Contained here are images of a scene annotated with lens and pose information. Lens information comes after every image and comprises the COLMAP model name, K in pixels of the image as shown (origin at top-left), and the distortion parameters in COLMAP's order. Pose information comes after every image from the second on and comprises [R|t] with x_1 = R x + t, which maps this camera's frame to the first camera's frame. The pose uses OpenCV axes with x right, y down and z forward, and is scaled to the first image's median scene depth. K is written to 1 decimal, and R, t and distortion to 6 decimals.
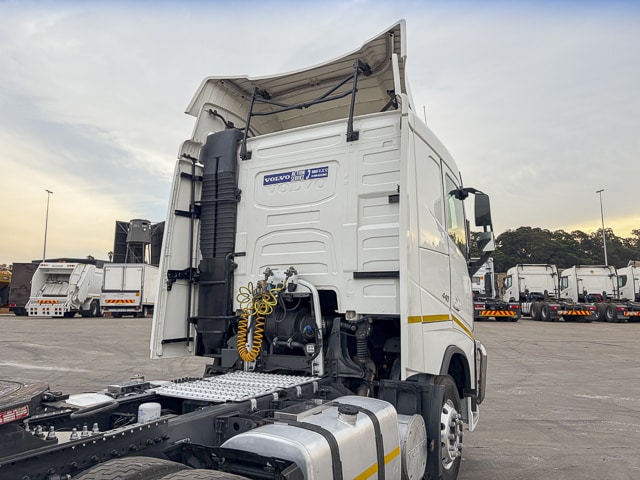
lens RADIAL K [[476.9, 0, 318.2], [0, 476.9, 236.1], [0, 0, 1]] dist [0.037109, -0.016012]
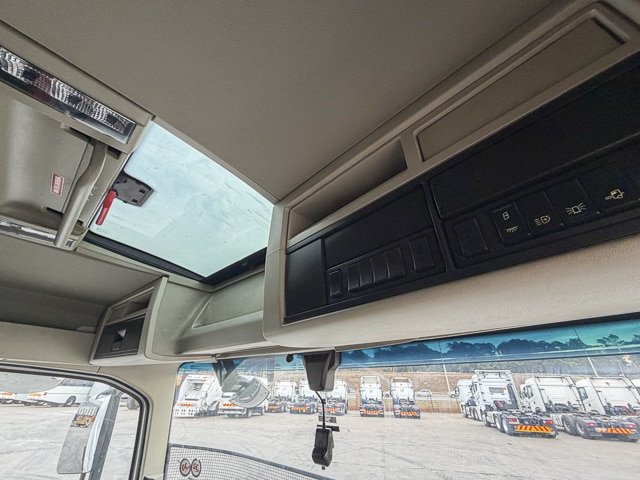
lens RADIAL K [[258.1, 0, 317.7], [0, 258.1, 242.1], [0, 0, 1]] dist [0.001328, -0.000506]
pose [[0.977513, -0.096114, -0.187697, 0.034818], [0.017661, 0.924275, -0.381318, -0.017109], [0.210134, 0.369429, 0.905188, 0.168622]]
